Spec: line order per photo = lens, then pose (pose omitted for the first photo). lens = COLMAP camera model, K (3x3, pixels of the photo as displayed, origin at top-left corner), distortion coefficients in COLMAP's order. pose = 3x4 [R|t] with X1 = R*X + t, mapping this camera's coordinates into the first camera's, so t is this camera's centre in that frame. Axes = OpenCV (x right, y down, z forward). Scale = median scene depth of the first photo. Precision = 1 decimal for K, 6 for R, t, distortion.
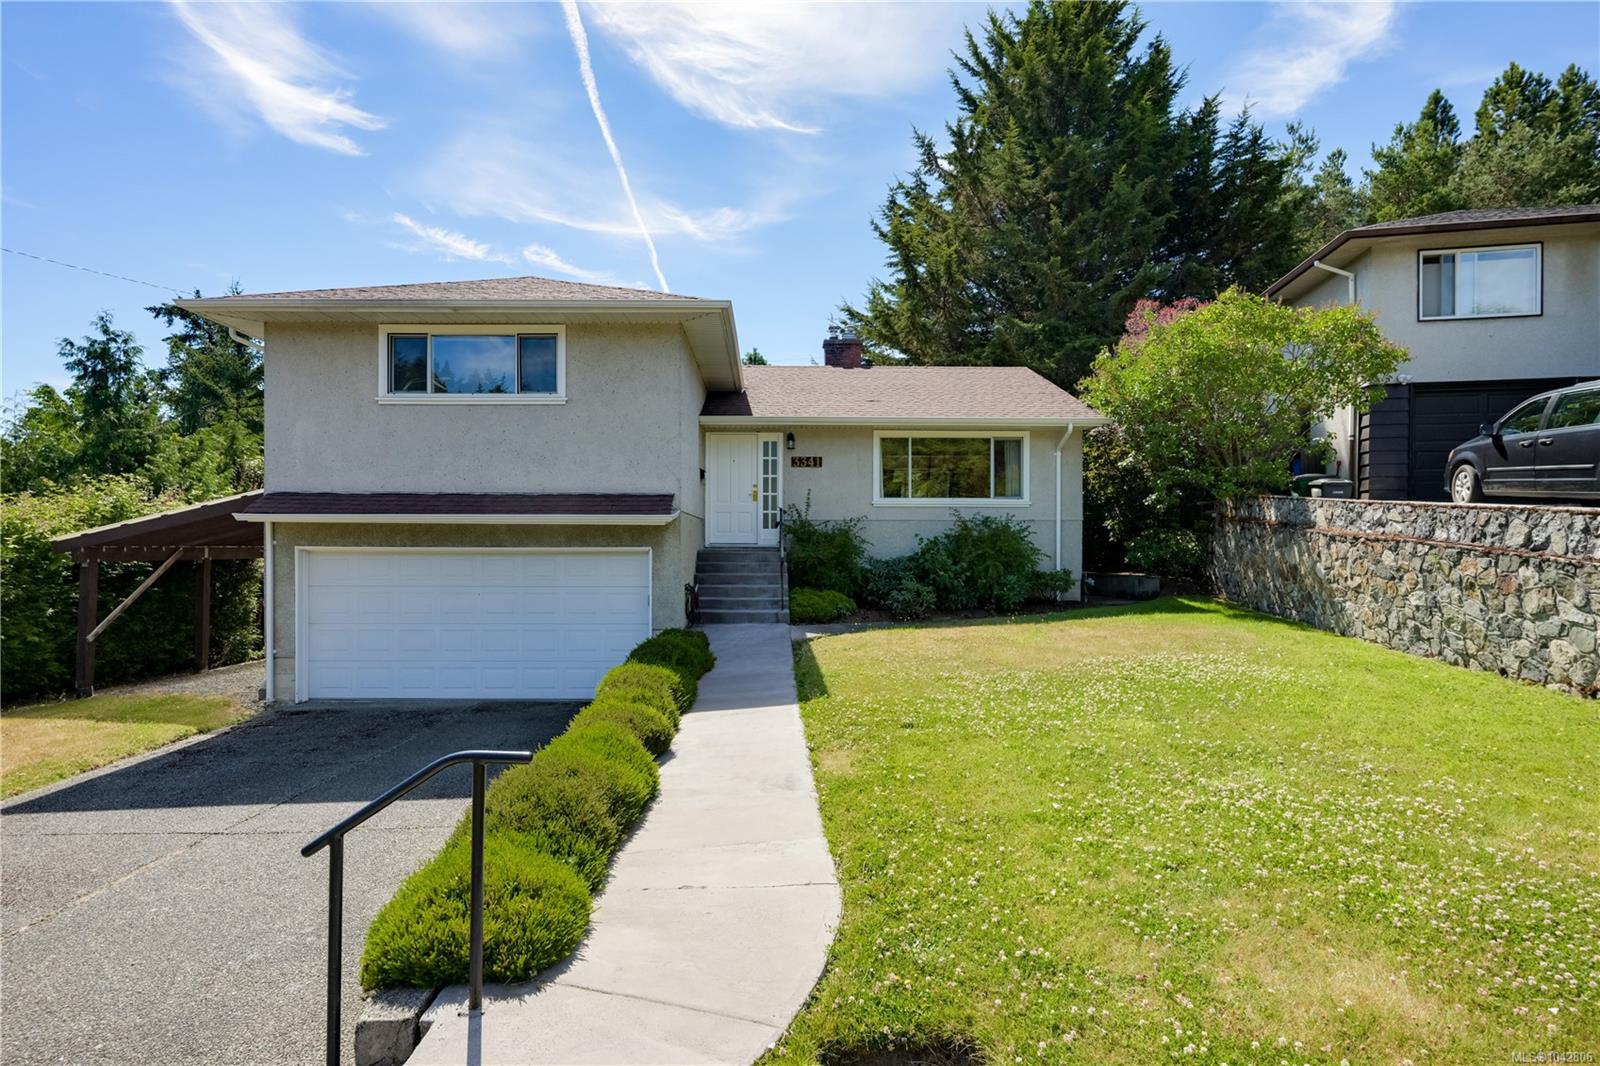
lens RADIAL K [[1412.1, 0, 800.0], [0, 1412.1, 533.0], [0, 0, 1]] dist [-0.000772, -0.000049]
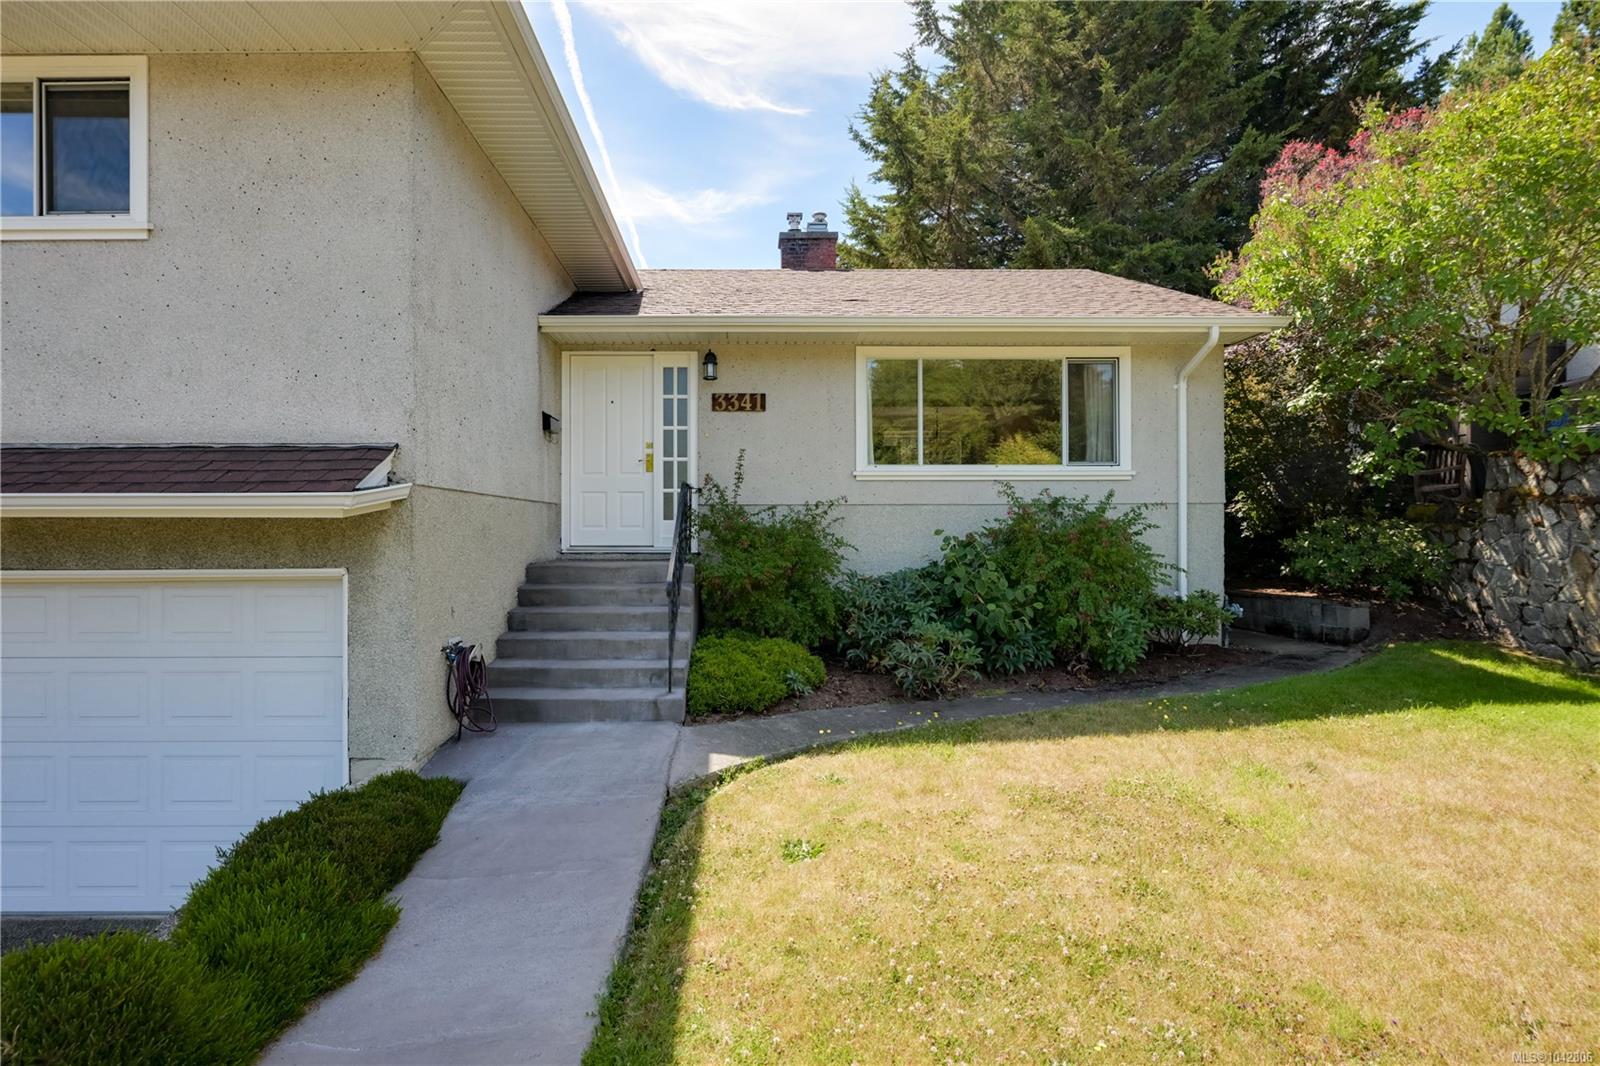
lens RADIAL K [[1412.1, 0, 800.0], [0, 1412.1, 533.0], [0, 0, 1]] dist [-0.000772, -0.000049]
pose [[0.999885, -0.004651, 0.014427, 0.021139], [0.004502, 0.999936, 0.010387, -0.003584], [-0.014475, -0.010321, 0.999842, 0.435154]]
